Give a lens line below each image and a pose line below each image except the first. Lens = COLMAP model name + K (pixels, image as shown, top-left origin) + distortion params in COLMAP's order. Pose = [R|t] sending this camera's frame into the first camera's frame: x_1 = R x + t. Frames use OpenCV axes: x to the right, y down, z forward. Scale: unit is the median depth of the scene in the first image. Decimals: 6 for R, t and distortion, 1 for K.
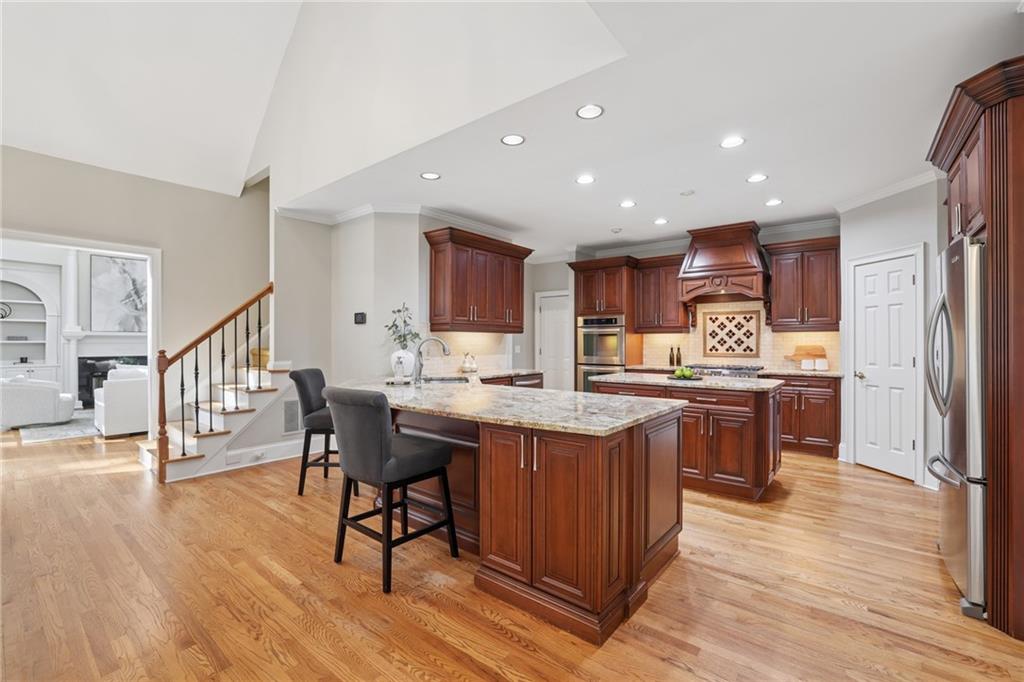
lens RADIAL K [[449.3, 0, 521.7], [0, 449.3, 342.5], [0, 0, 1]] dist [-0.027486, 0.003035]
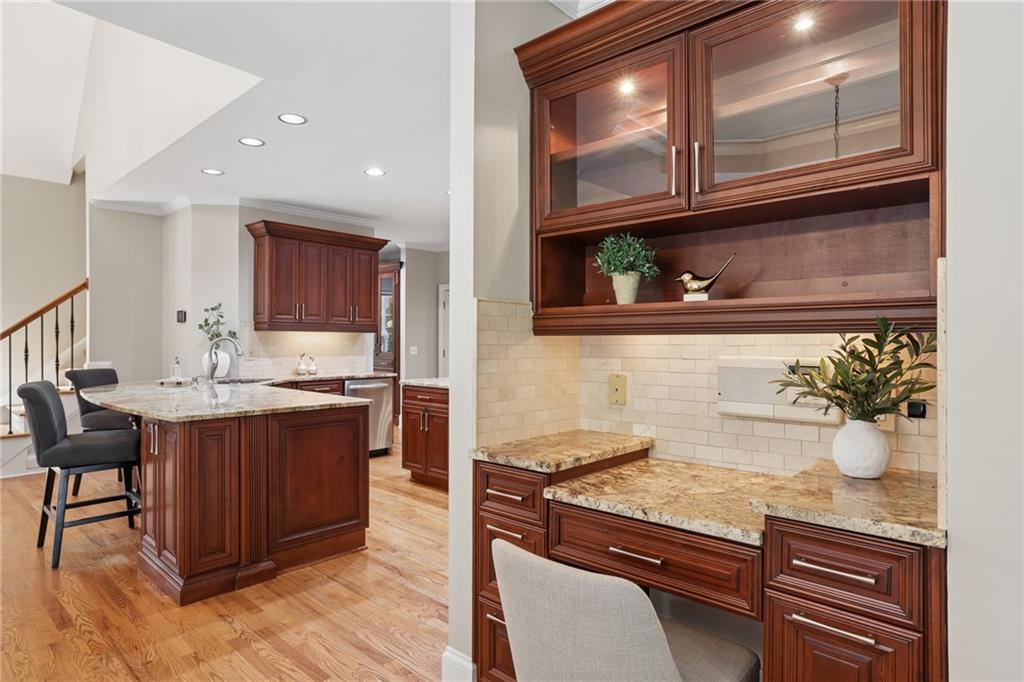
lens RADIAL K [[575.8, 0, 511.4], [0, 575.8, 338.9], [0, 0, 1]] dist [0.005858, 0.003606]
pose [[0.997602, 0.003488, -0.069124, 0.426496], [-0.003990, 0.999967, -0.007127, -0.000675], [0.069097, 0.007386, 0.997583, -0.167080]]
